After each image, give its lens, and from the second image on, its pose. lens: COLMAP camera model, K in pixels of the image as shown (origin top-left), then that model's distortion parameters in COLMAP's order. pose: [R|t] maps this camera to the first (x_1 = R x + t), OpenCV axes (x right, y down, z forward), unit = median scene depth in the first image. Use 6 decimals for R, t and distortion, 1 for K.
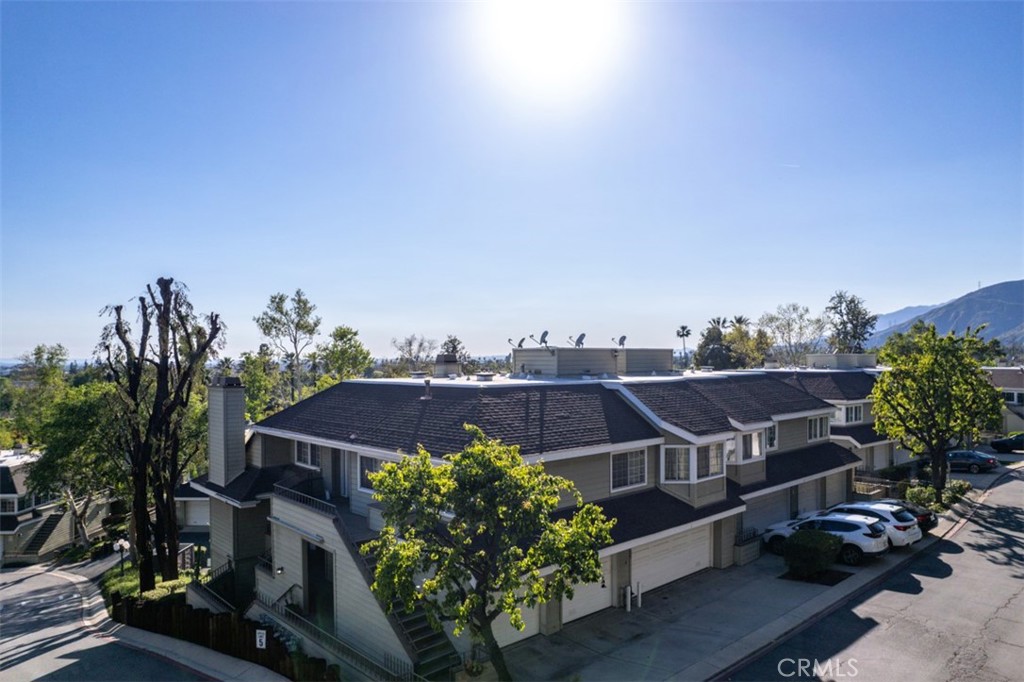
lens RADIAL K [[681.3, 0, 514.2], [0, 681.3, 358.2], [0, 0, 1]] dist [-0.037806, 0.008643]
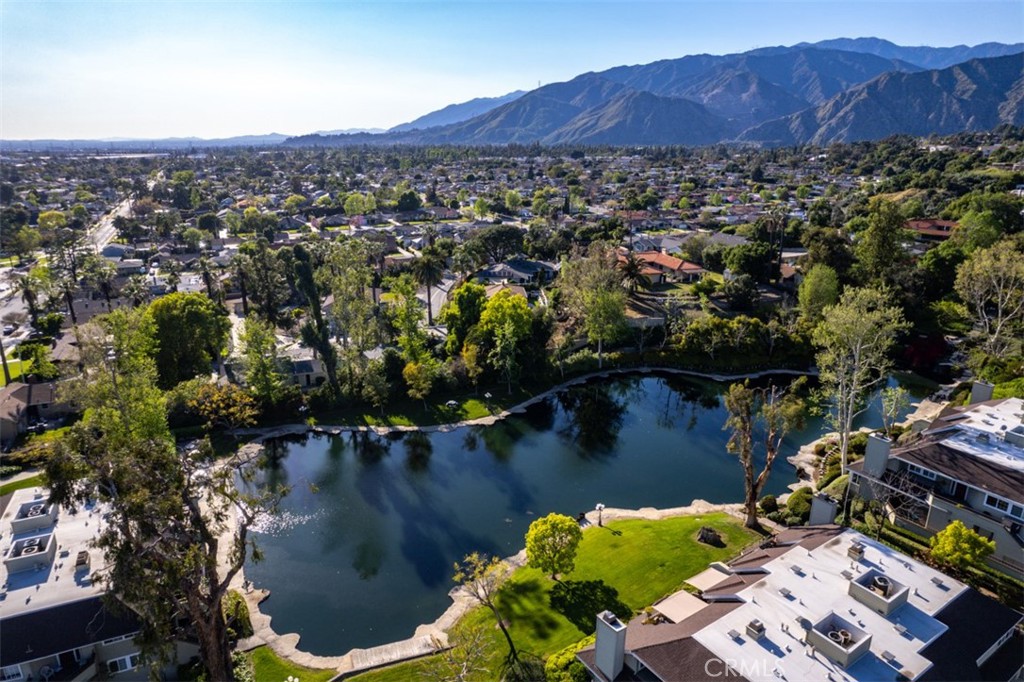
lens RADIAL K [[651.5, 0, 512.0], [0, 651.5, 338.3], [0, 0, 1]] dist [-0.061326, 0.048512]
pose [[0.830977, -0.152326, 0.535046, -3.774779], [-0.009013, 0.957969, 0.286729, -0.855847], [-0.556234, -0.243088, 0.794678, 1.761526]]
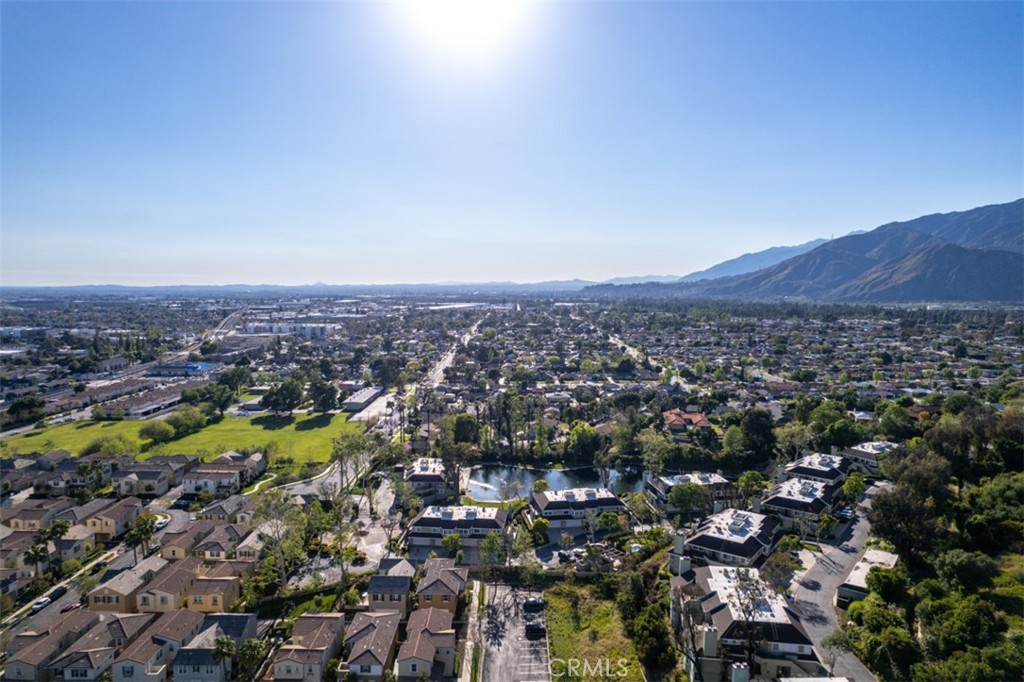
lens RADIAL K [[651.5, 0, 513.7], [0, 651.5, 346.5], [0, 0, 1]] dist [-0.061326, 0.048512]
pose [[0.988101, -0.001092, 0.153802, -4.231475], [-0.013250, 0.995653, 0.092193, -2.213601], [-0.153234, -0.093134, 0.983791, -5.237483]]
